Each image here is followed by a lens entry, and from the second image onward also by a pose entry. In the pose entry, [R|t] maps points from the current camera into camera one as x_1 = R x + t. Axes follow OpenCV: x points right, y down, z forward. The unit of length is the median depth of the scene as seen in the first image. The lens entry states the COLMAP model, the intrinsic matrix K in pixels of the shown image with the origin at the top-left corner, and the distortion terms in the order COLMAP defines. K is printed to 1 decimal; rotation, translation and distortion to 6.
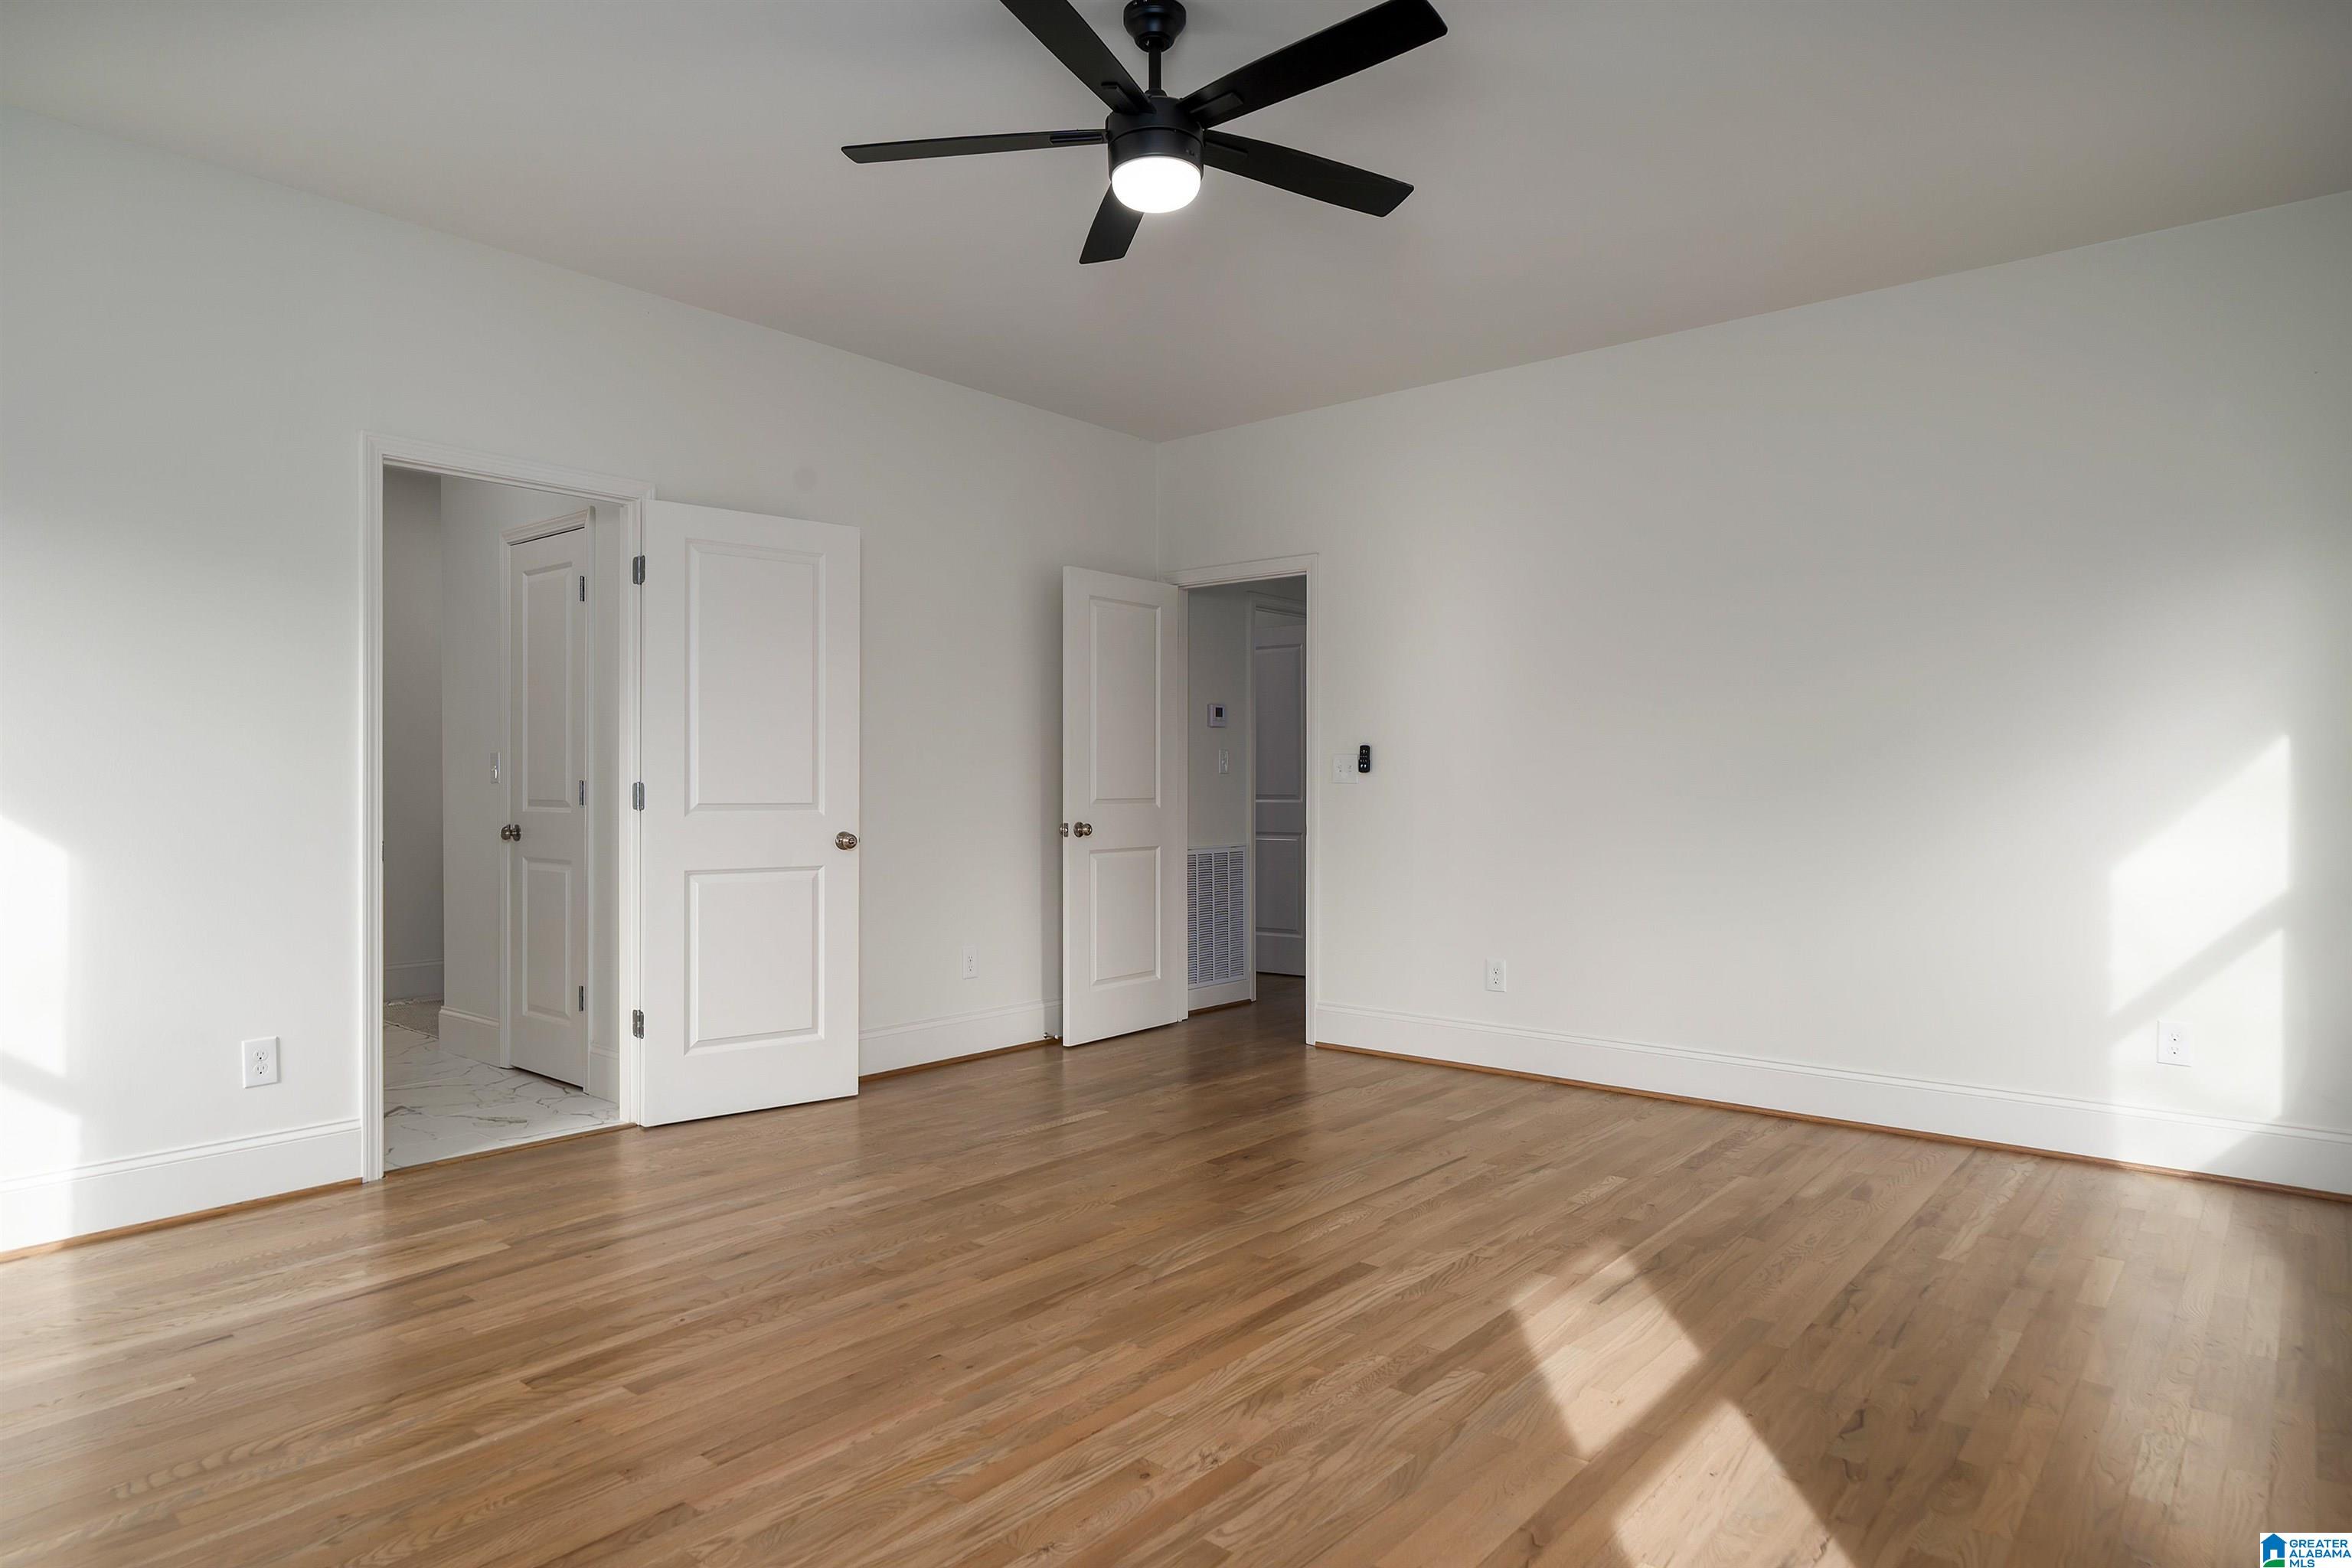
lens RADIAL K [[1360.3, 0, 1176.0], [0, 1360.3, 784.0], [0, 0, 1]] dist [-0.000039, -0.000071]
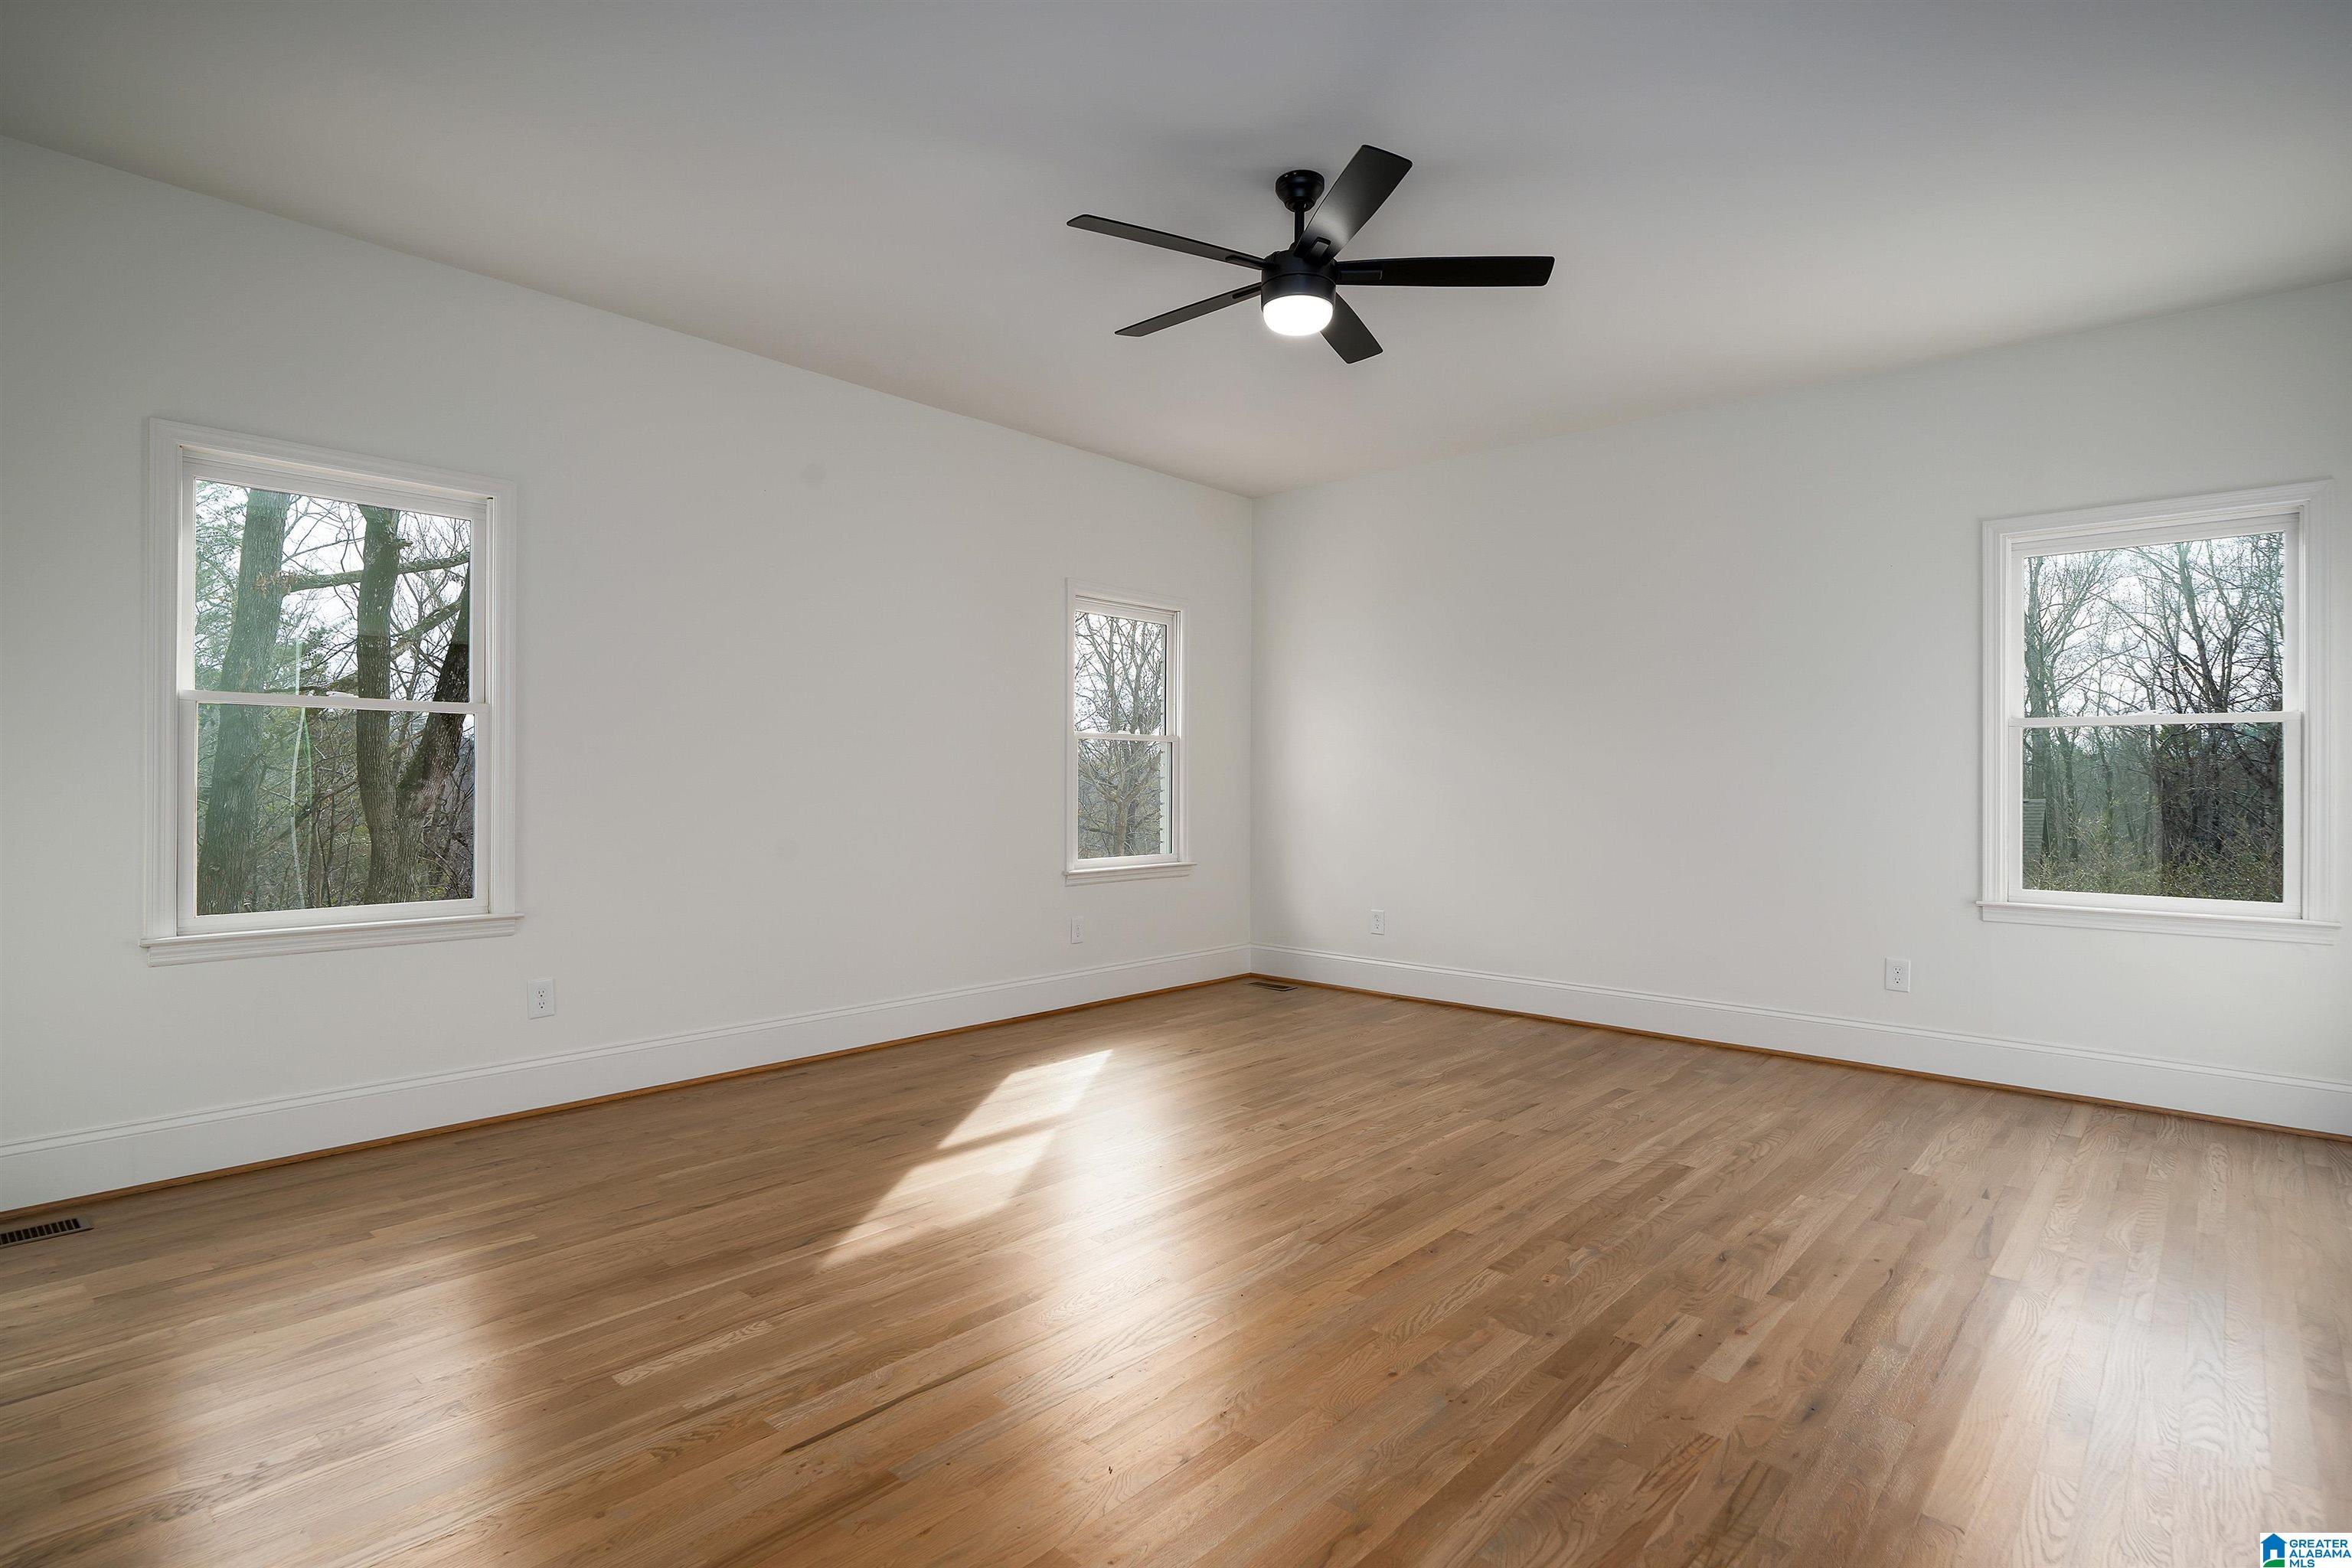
lens RADIAL K [[1159.6, 0, 1176.0], [0, 1159.6, 784.0], [0, 0, 1]] dist [0.000116, -0.000004]
pose [[-0.999269, -0.007396, 0.037508, 0.055609], [-0.007265, 0.999967, 0.003625, 0.000772], [-0.037534, 0.003349, -0.999290, 2.079801]]
